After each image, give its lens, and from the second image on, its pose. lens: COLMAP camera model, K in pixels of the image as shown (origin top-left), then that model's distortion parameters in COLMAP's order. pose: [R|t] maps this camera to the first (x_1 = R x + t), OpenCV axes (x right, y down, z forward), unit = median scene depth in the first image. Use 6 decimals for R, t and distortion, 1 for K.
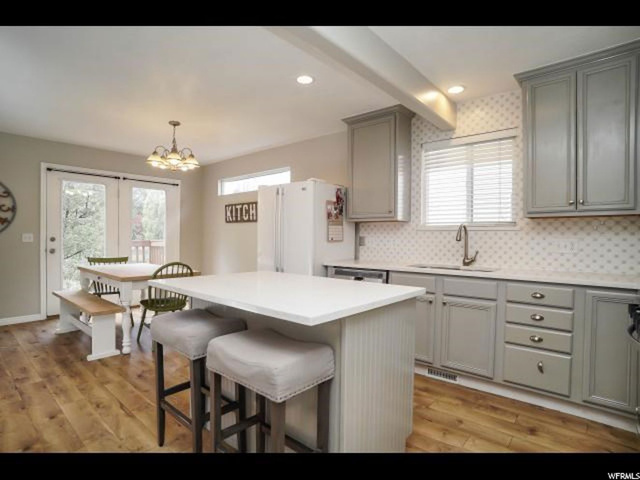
lens RADIAL K [[337.8, 0, 322.5], [0, 337.8, 239.2], [0, 0, 1]] dist [-0.064726, 0.025987]
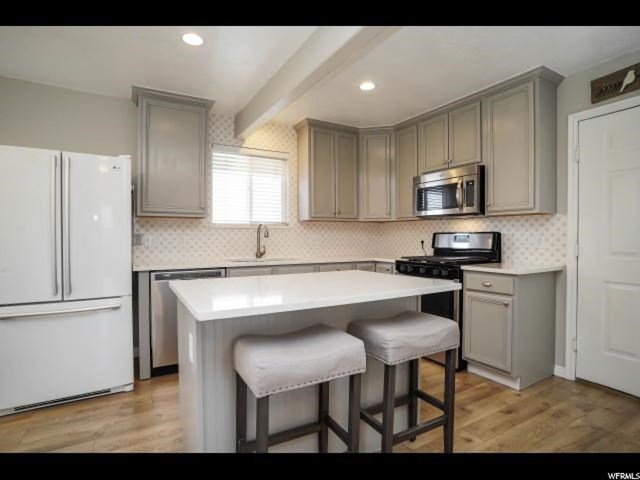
lens RADIAL K [[337.8, 0, 316.6], [0, 337.8, 241.4], [0, 0, 1]] dist [-0.064726, 0.025987]
pose [[0.328092, -0.024913, 0.944317, -0.462381], [0.008550, 0.999690, 0.023403, -0.004817], [-0.944607, 0.000395, 0.328203, 0.291453]]
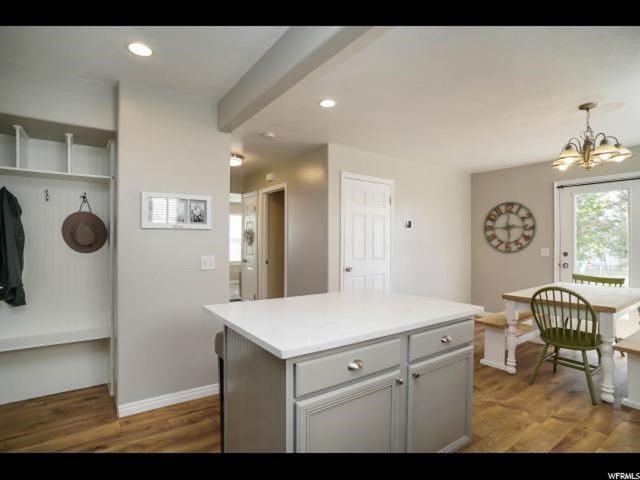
lens RADIAL K [[337.8, 0, 319.9], [0, 337.8, 243.5], [0, 0, 1]] dist [-0.064726, 0.025987]
pose [[-0.234644, -0.006877, -0.972057, 0.381428], [-0.012291, 0.999916, -0.004107, -0.020498], [0.972004, 0.010983, -0.234709, 0.522098]]
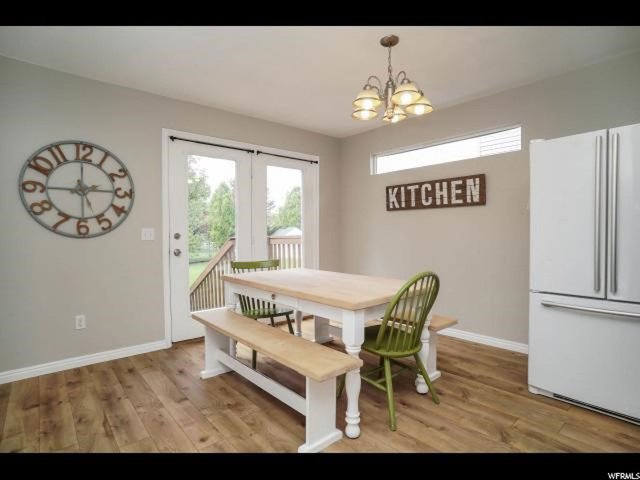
lens RADIAL K [[337.8, 0, 322.9], [0, 337.8, 240.4], [0, 0, 1]] dist [-0.064726, 0.025987]
pose [[0.990353, -0.012751, -0.137977, -0.434050], [0.014622, 0.999814, 0.012554, 0.005103], [0.137792, -0.014451, 0.990356, 0.339126]]
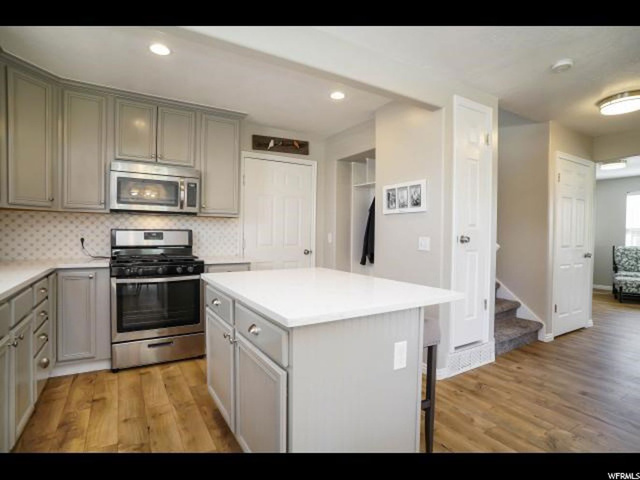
lens RADIAL K [[337.8, 0, 314.1], [0, 337.8, 237.8], [0, 0, 1]] dist [-0.064726, 0.025987]
pose [[-0.952475, -0.017701, 0.304102, -0.193741], [-0.014259, 0.999807, 0.013534, -0.001363], [-0.304283, 0.008554, -0.952543, 0.865742]]
